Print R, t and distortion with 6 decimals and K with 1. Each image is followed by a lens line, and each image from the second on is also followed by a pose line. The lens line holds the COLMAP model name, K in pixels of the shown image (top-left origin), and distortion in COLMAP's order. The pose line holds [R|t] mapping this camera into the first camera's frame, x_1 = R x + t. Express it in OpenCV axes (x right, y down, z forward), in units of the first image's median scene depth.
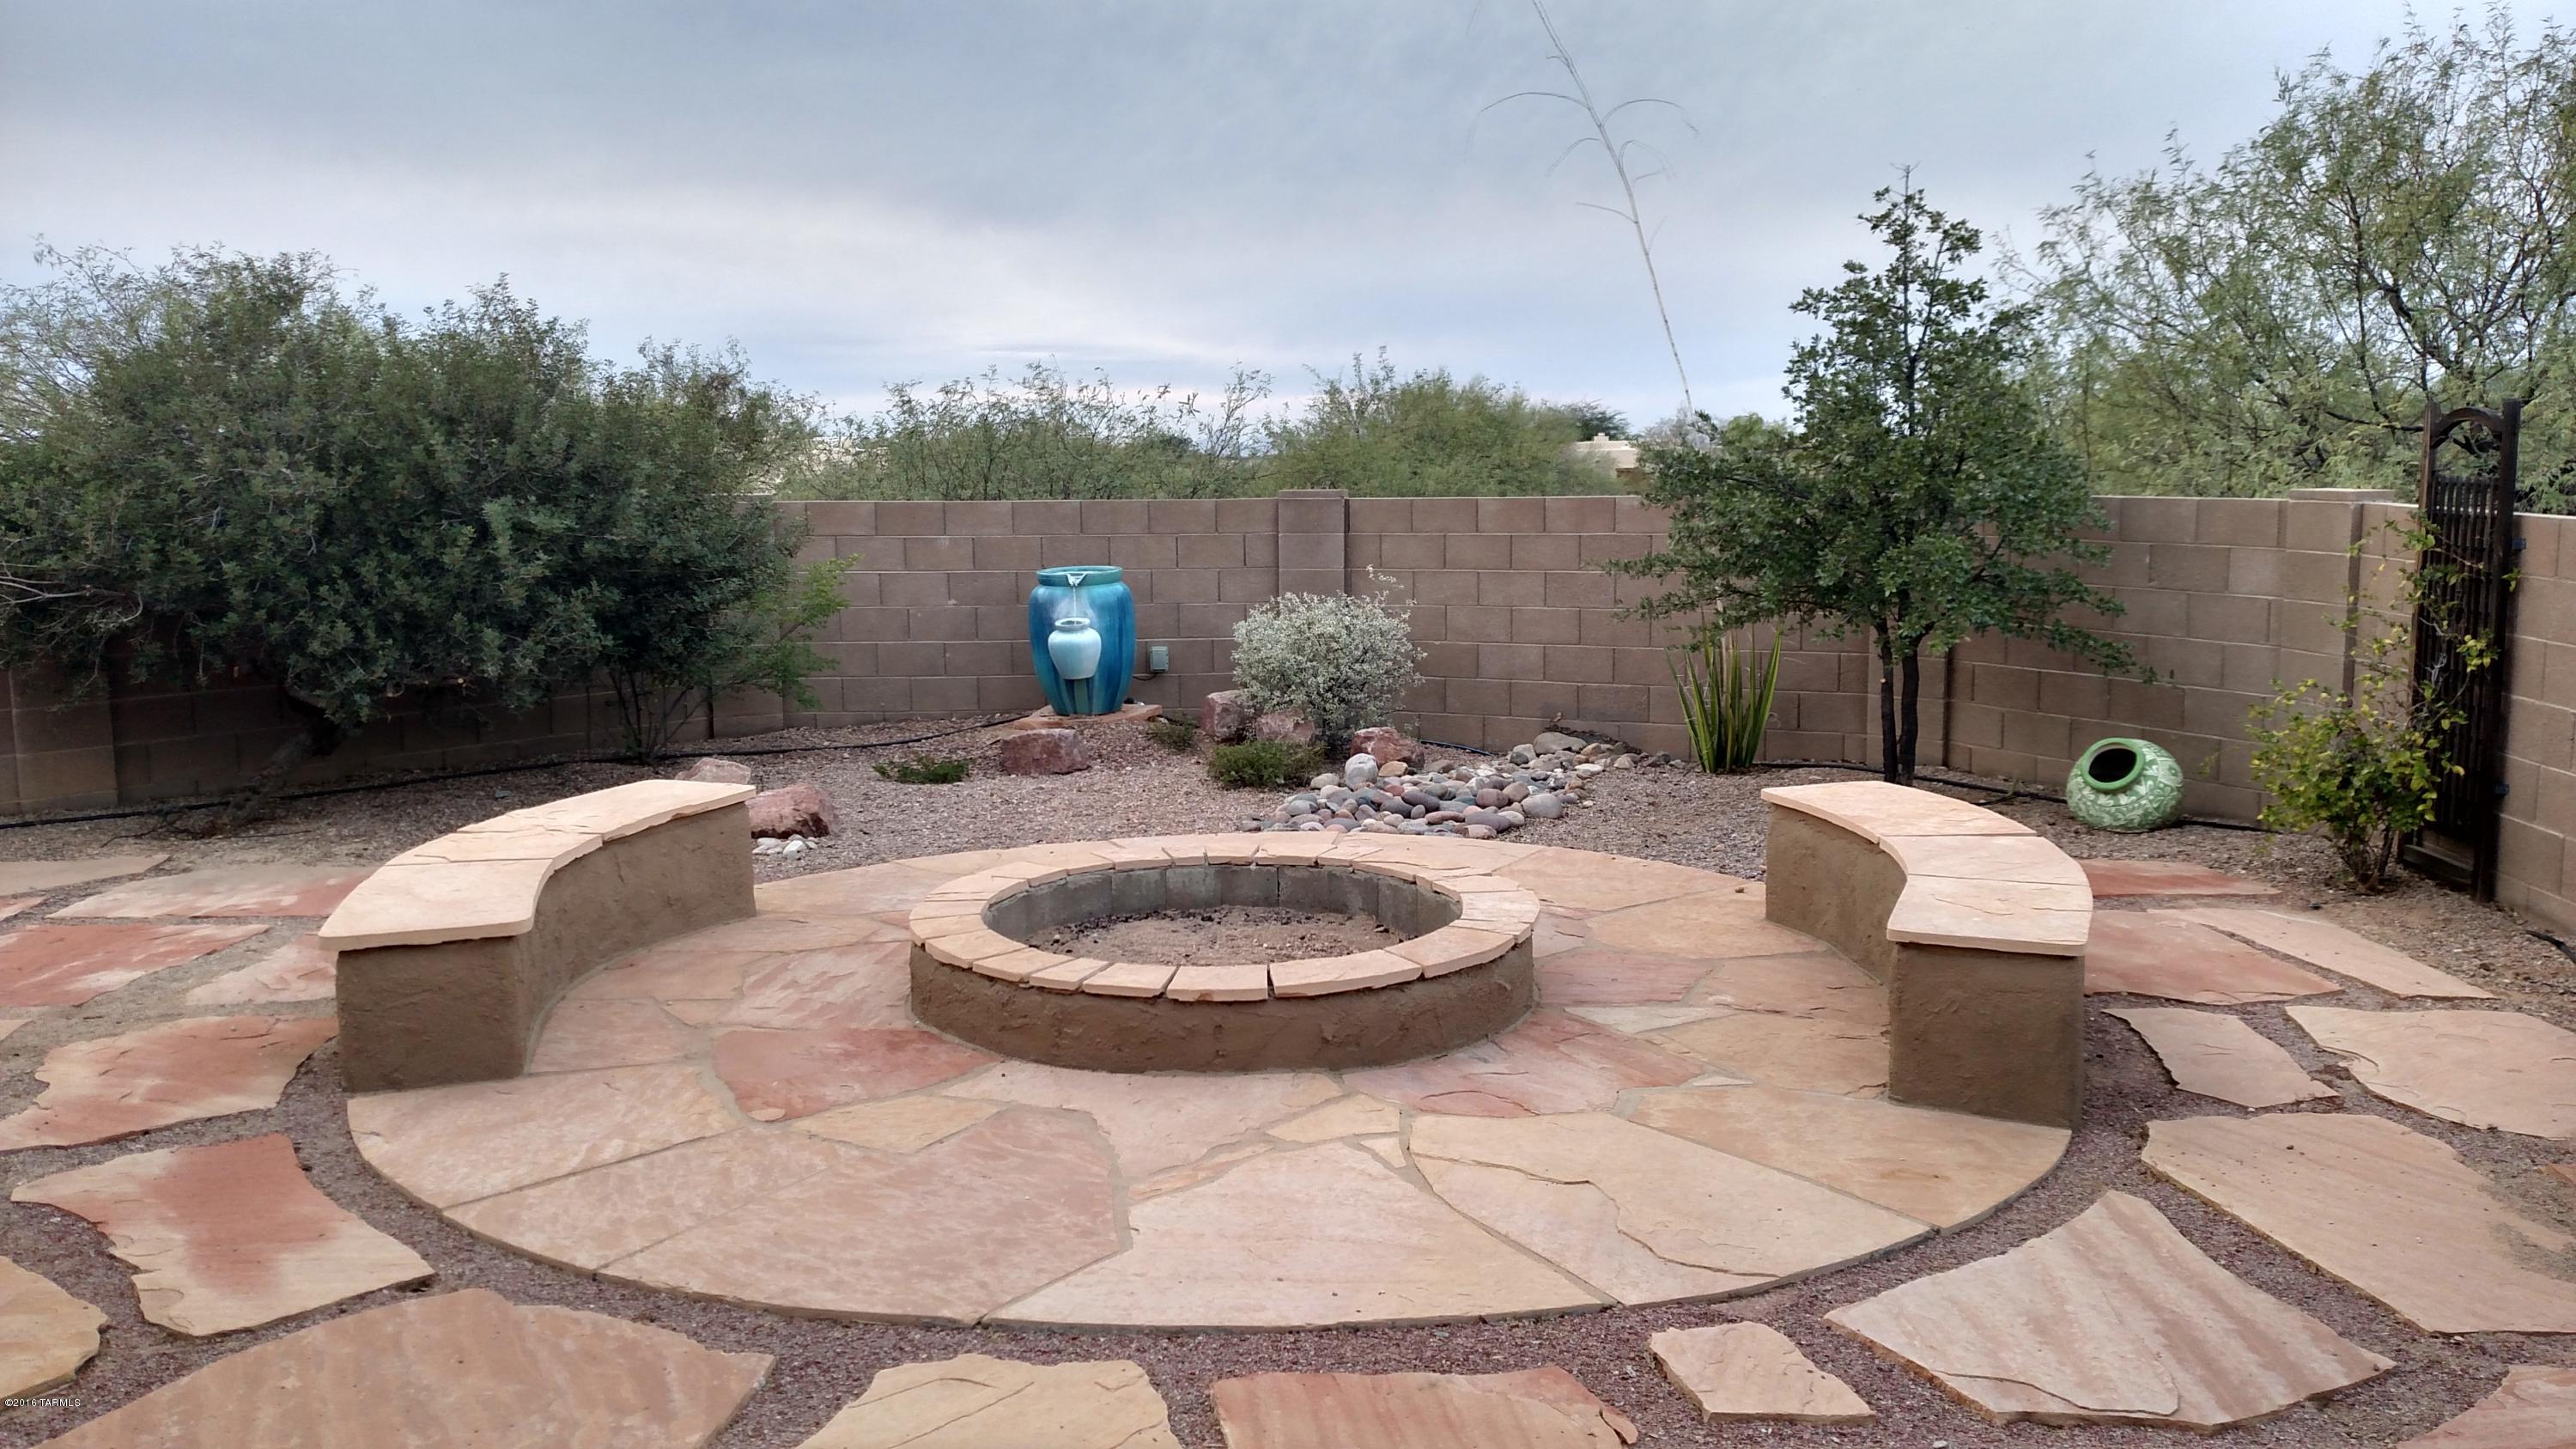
lens RADIAL K [[1956.4, 0, 1304.3], [0, 1956.4, 724.7], [0, 0, 1]] dist [0.117803, -0.238973]
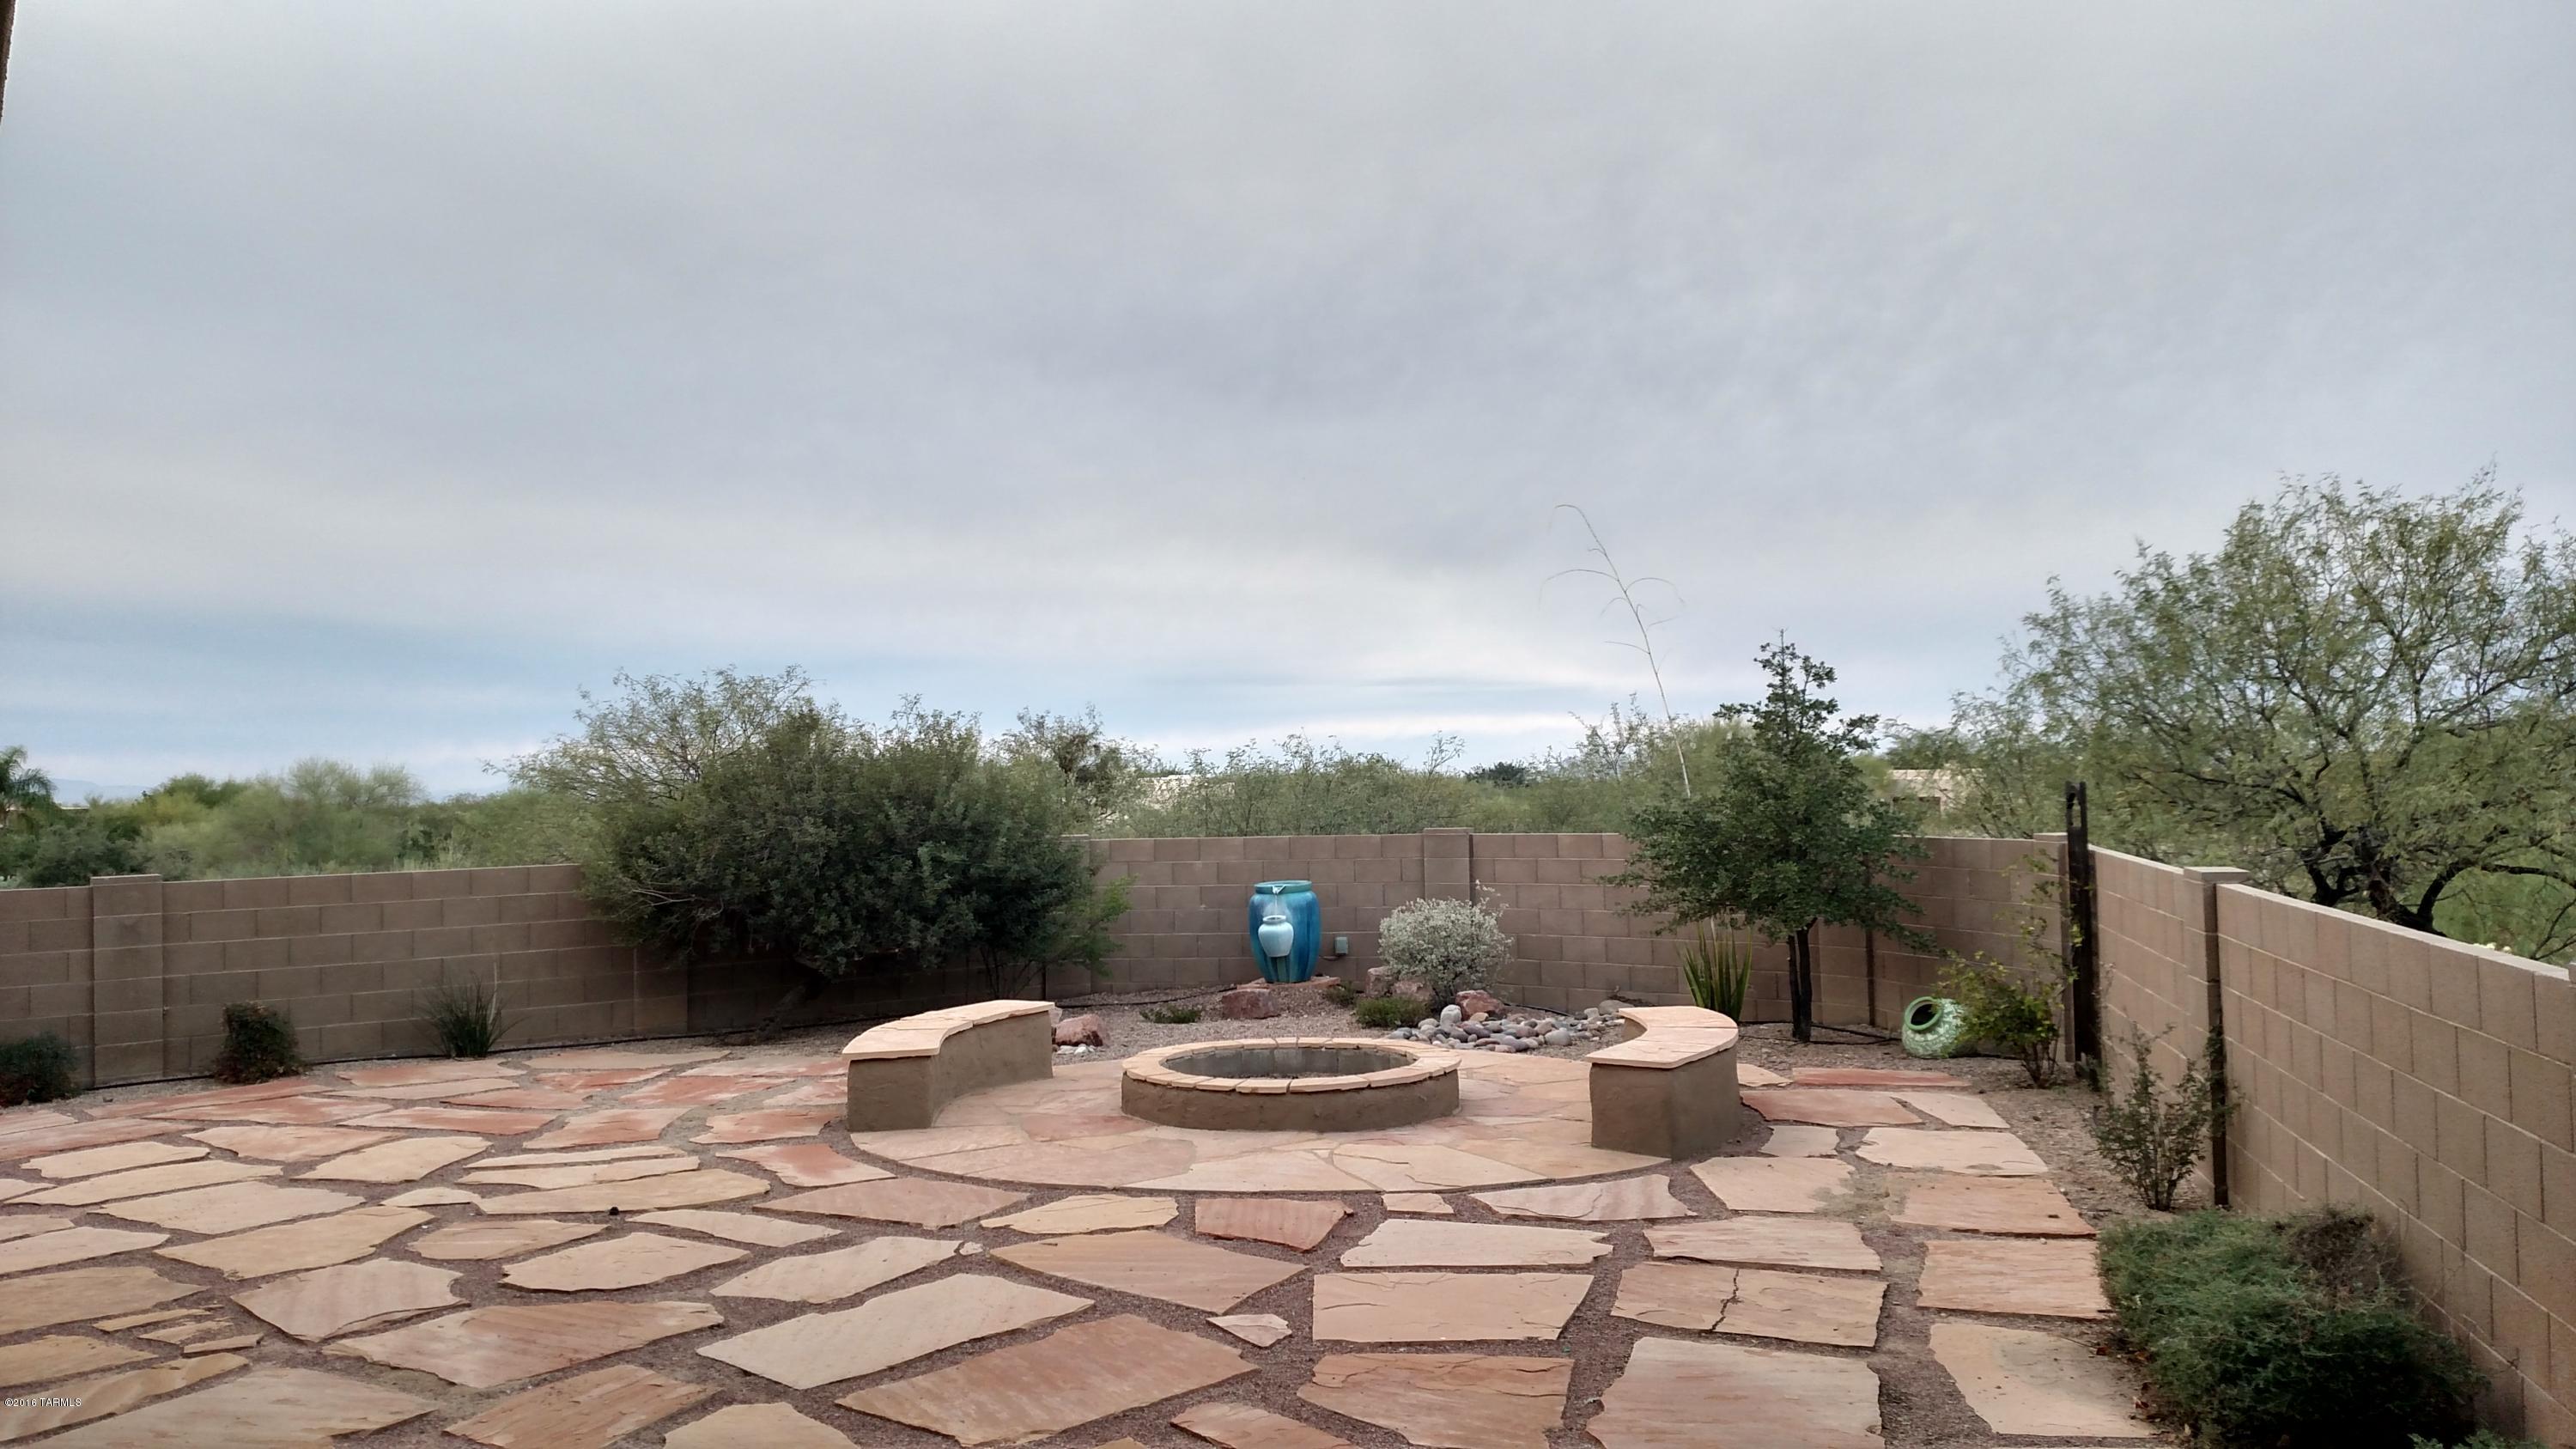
lens RADIAL K [[1964.6, 0, 1270.9], [0, 1964.6, 699.3], [0, 0, 1]] dist [0.273246, -0.681310]
pose [[0.980941, -0.020679, -0.193204, 0.207339], [-0.014168, 0.984062, -0.177258, 0.059869], [0.193791, 0.176617, 0.965014, -0.578158]]
